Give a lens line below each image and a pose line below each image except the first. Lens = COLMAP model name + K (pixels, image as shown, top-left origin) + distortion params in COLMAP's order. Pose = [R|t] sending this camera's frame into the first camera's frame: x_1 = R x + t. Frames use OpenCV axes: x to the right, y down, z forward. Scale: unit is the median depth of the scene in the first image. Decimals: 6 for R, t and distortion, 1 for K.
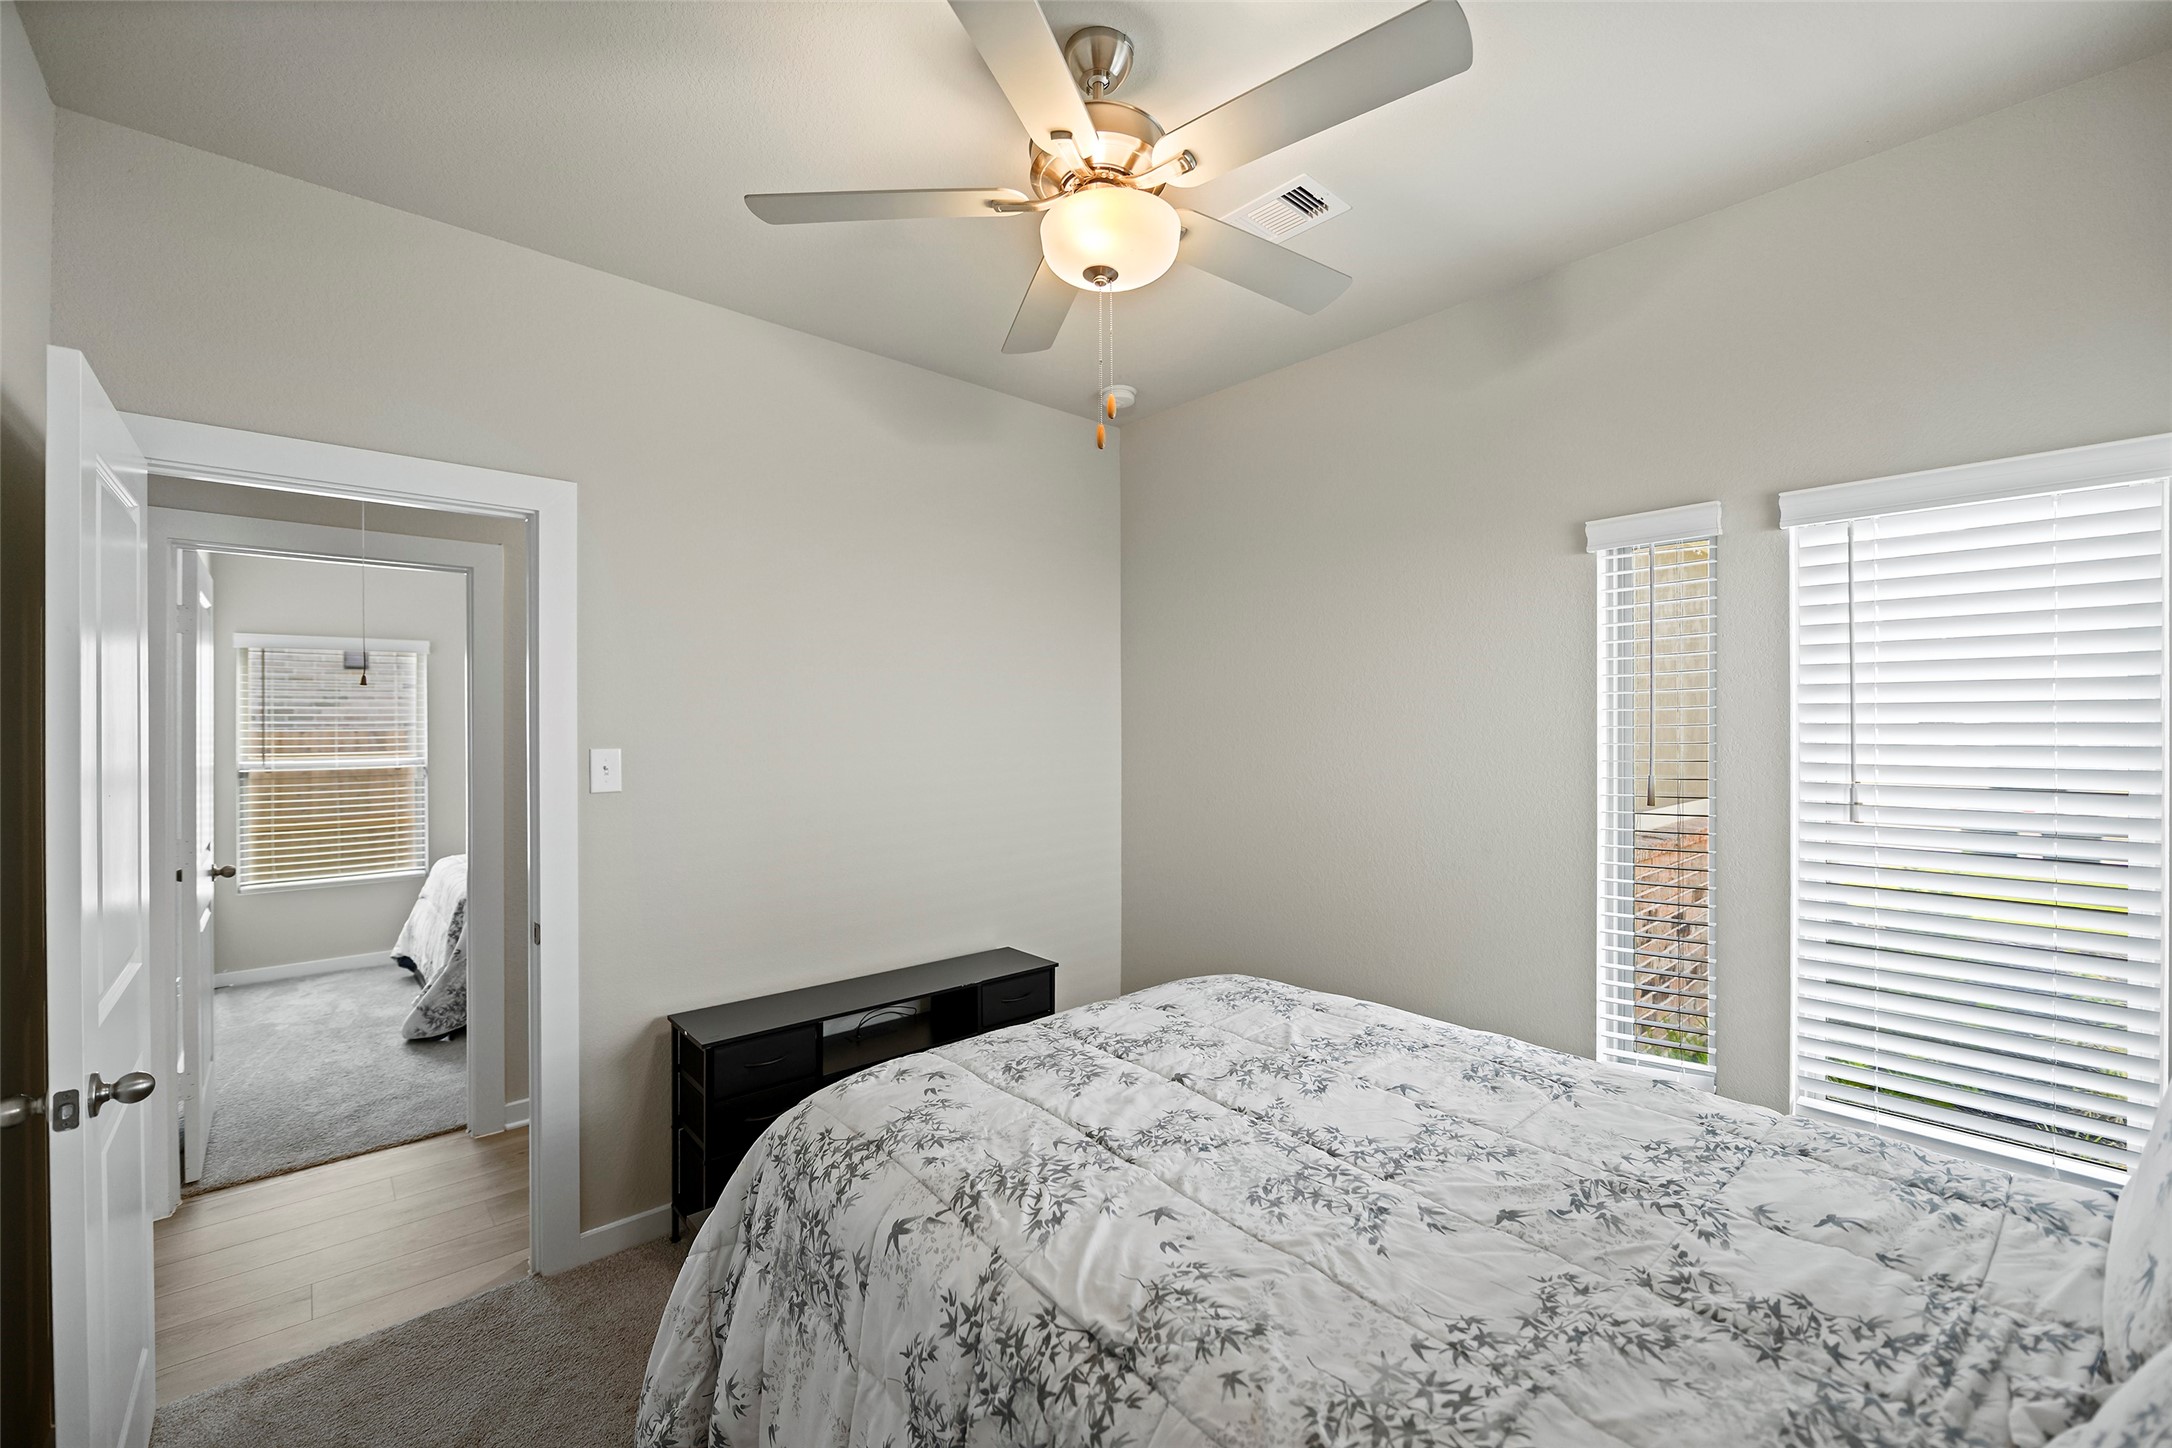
lens RADIAL K [[882.5, 0, 1090.2], [0, 882.5, 715.0], [0, 0, 1]] dist [-0.002391, -0.000685]
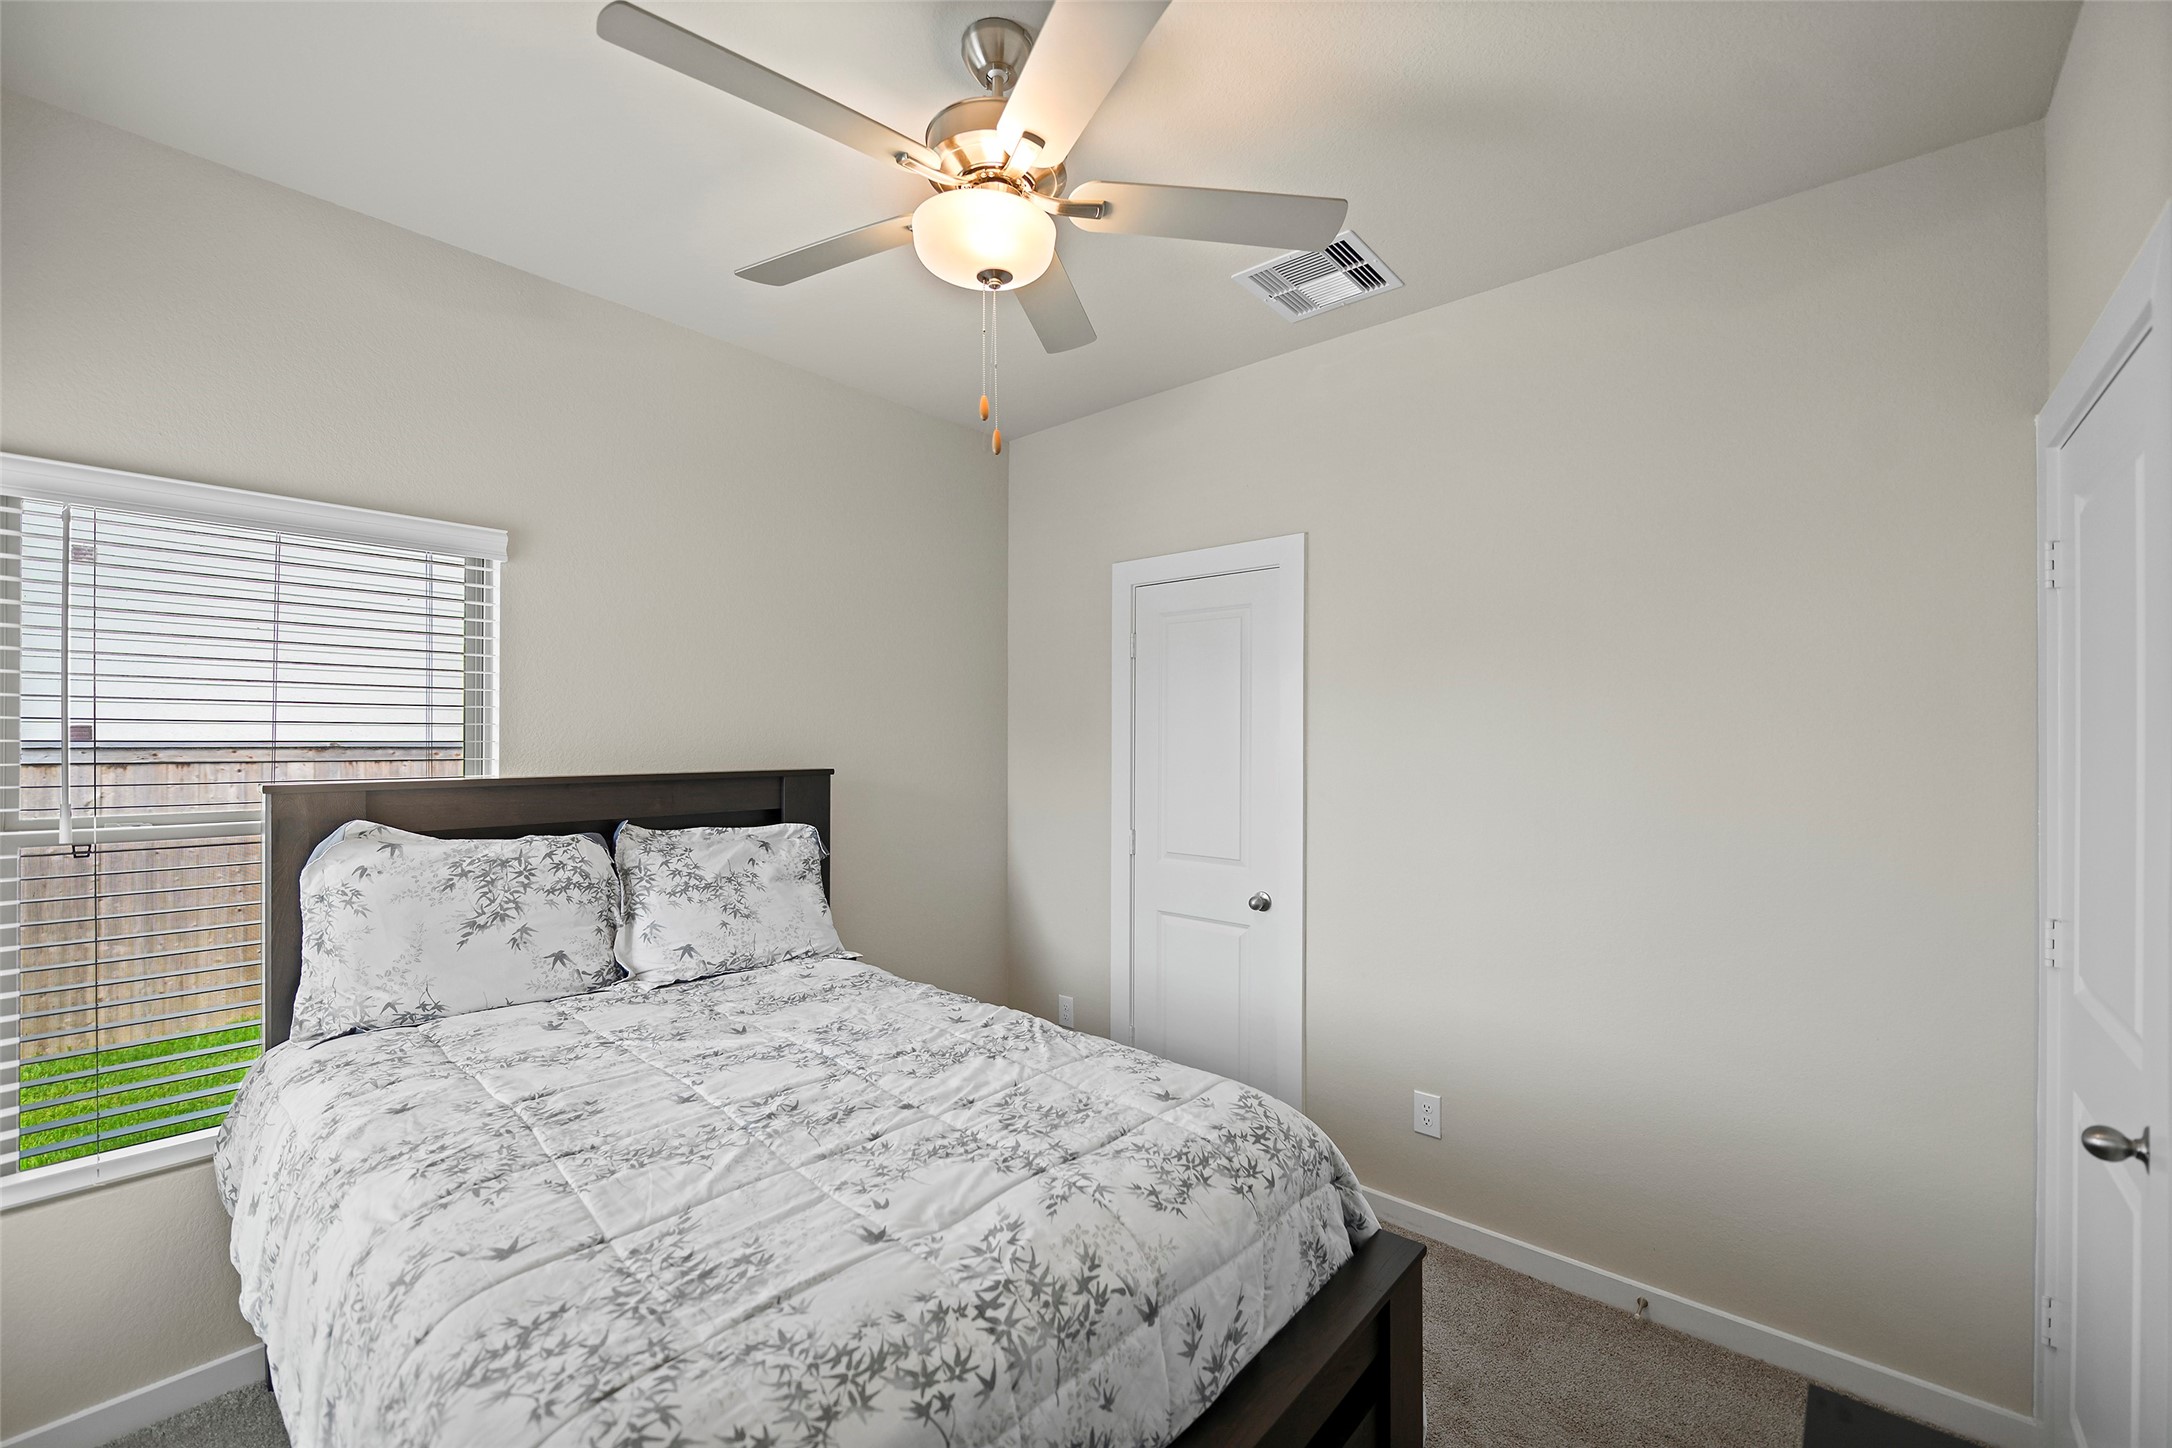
lens RADIAL K [[882.5, 0, 1090.2], [0, 882.5, 715.0], [0, 0, 1]] dist [-0.002391, -0.000685]
pose [[-0.992078, -0.002298, -0.125605, 0.029971], [0.001659, 0.999506, -0.031389, 0.022533], [0.125616, -0.031349, -0.991584, 2.026828]]
